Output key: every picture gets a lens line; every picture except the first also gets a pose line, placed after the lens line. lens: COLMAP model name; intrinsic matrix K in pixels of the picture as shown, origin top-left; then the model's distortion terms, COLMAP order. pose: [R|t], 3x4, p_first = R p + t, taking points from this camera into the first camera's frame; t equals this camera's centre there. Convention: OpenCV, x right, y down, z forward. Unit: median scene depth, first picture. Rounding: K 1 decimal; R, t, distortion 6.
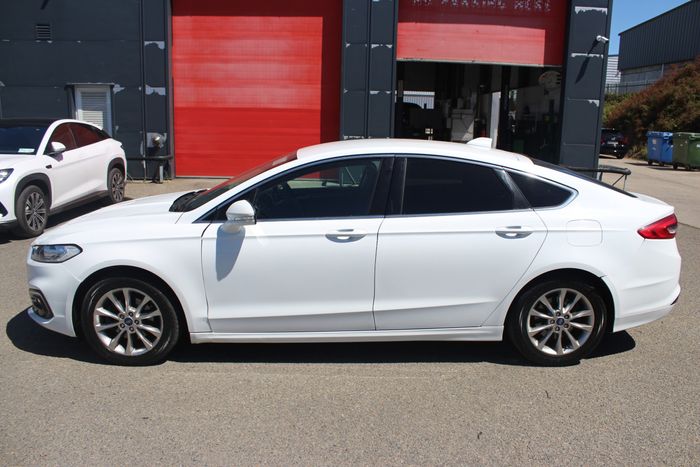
lens RADIAL K [[575.9, 0, 349.9], [0, 575.9, 235.7], [0, 0, 1]] dist [-0.100028, 0.088345]
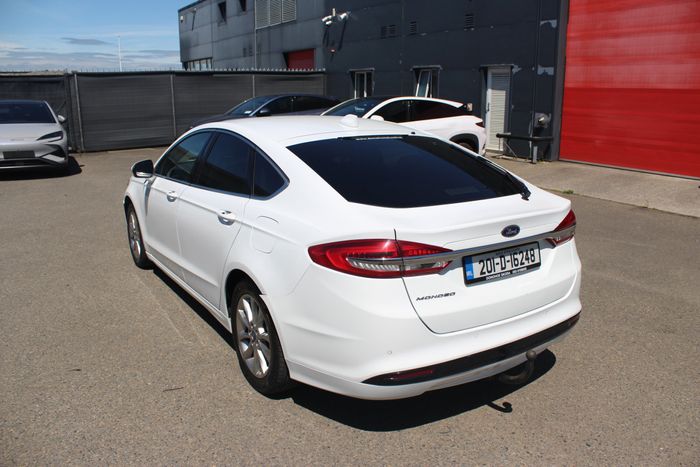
lens RADIAL K [[575.9, 0, 349.1], [0, 575.9, 232.1], [0, 0, 1]] dist [-0.100028, 0.088345]
pose [[0.507519, 0.198793, -0.838395, 0.368069], [-0.171264, 0.976881, 0.127956, -0.047289], [0.844448, 0.078646, 0.529832, 0.204389]]
